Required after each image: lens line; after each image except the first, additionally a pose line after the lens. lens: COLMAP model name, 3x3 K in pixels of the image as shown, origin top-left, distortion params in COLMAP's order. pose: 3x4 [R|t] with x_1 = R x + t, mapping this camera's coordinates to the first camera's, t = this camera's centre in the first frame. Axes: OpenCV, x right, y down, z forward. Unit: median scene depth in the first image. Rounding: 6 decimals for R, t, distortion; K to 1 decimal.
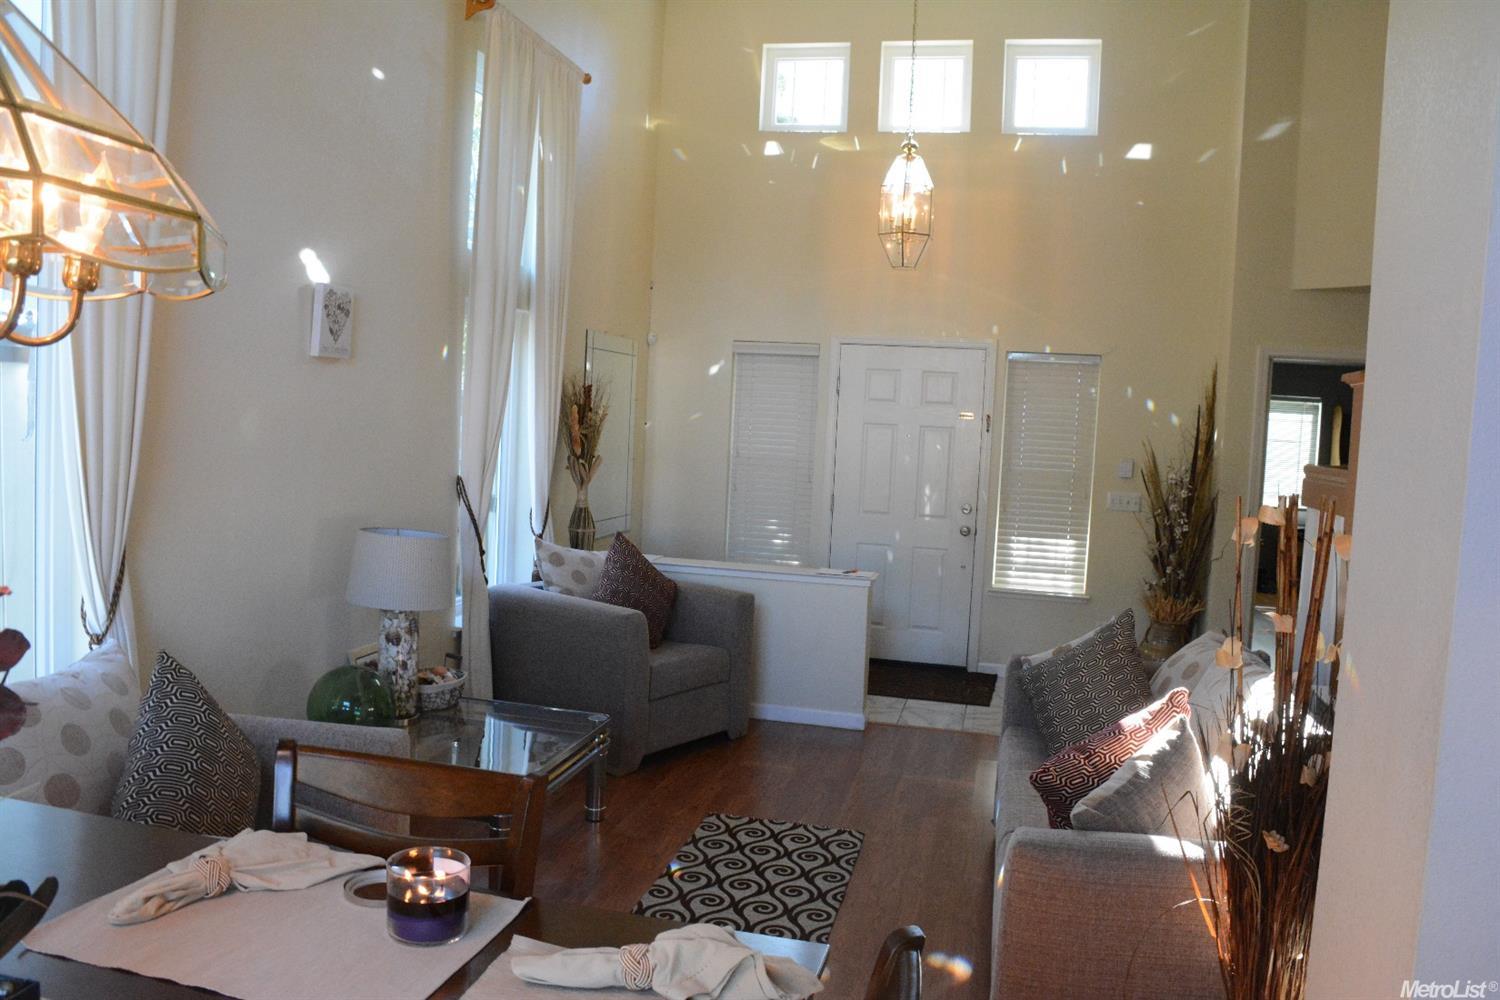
lens RADIAL K [[1188.0, 0, 749.3], [0, 1188.0, 495.4], [0, 0, 1]] dist [-0.116468, 0.073064]
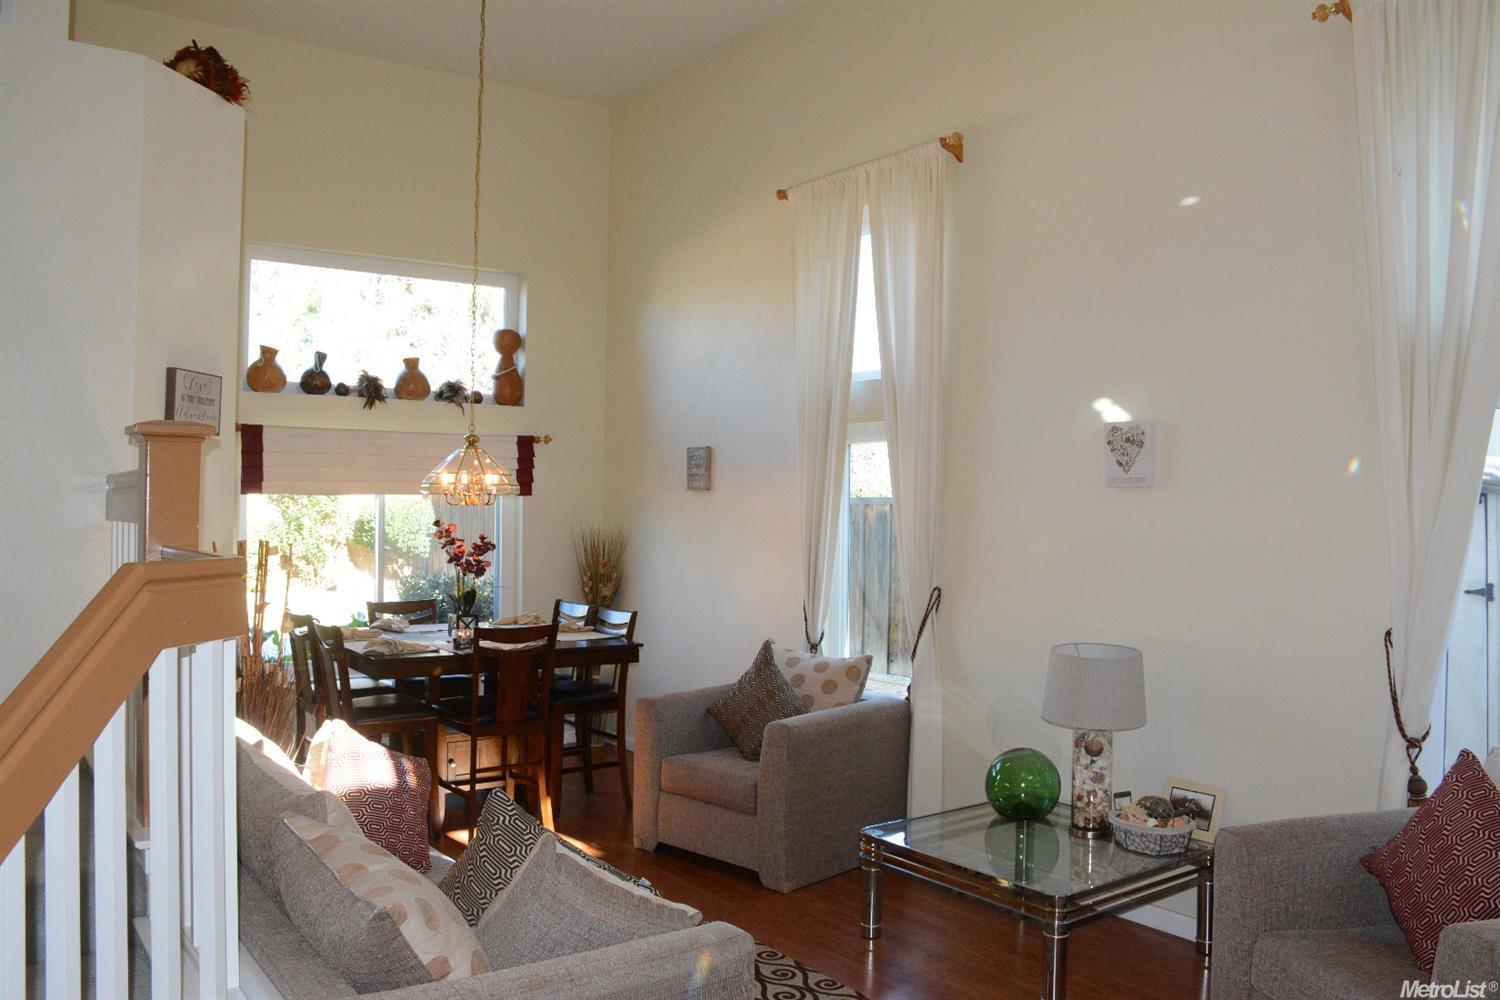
lens RADIAL K [[1188.0, 0, 757.4], [0, 1188.0, 494.7], [0, 0, 1]] dist [-0.116468, 0.073064]
pose [[-0.643840, -0.056309, -0.763086, 0.712015], [-0.093036, 0.995650, 0.005028, -0.084449], [0.759483, 0.074232, -0.646278, 1.460173]]
